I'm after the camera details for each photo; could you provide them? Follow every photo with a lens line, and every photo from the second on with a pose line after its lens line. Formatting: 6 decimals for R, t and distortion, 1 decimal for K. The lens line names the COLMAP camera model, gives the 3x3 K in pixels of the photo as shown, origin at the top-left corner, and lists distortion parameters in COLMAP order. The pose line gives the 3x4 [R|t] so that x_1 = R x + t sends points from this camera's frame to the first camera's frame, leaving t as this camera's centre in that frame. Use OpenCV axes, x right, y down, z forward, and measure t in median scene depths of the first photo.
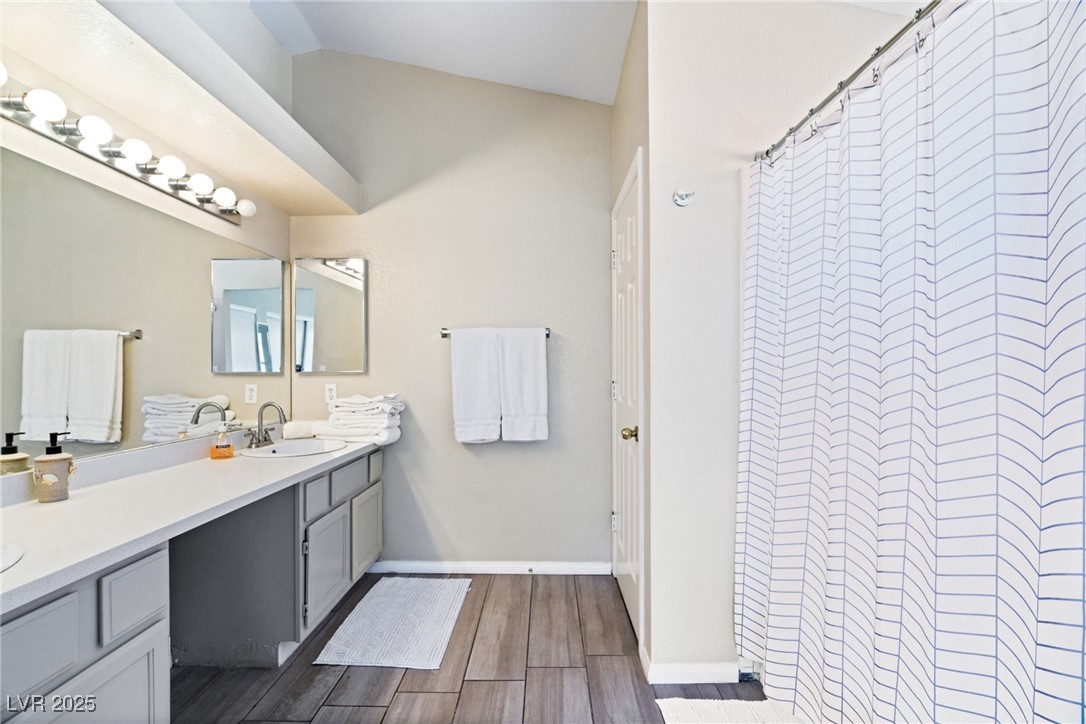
lens RADIAL K [[485.2, 0, 535.4], [0, 485.2, 364.4], [0, 0, 1]] dist [-0.000312, 0.000427]
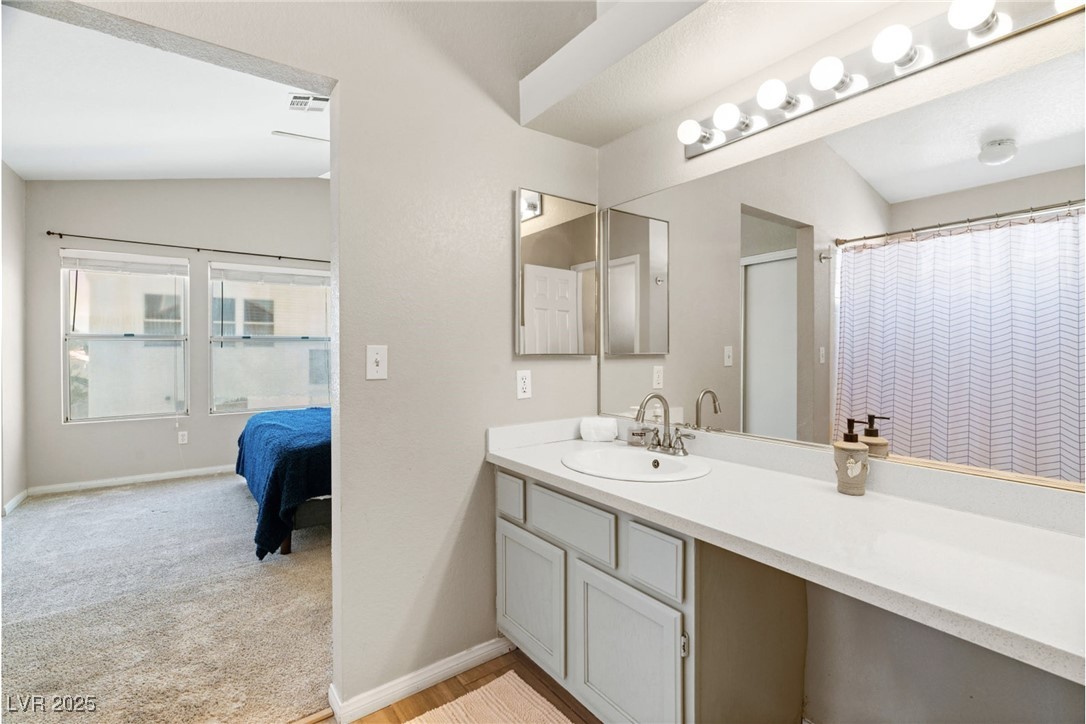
lens RADIAL K [[497.8, 0, 543.0], [0, 497.8, 362.0], [0, 0, 1]] dist [0.000058, 0.000215]
pose [[-0.795305, 0.023597, -0.605749, 0.026756], [0.013716, 0.999687, 0.020935, 0.009920], [0.606054, 0.008341, -0.795380, 1.632770]]
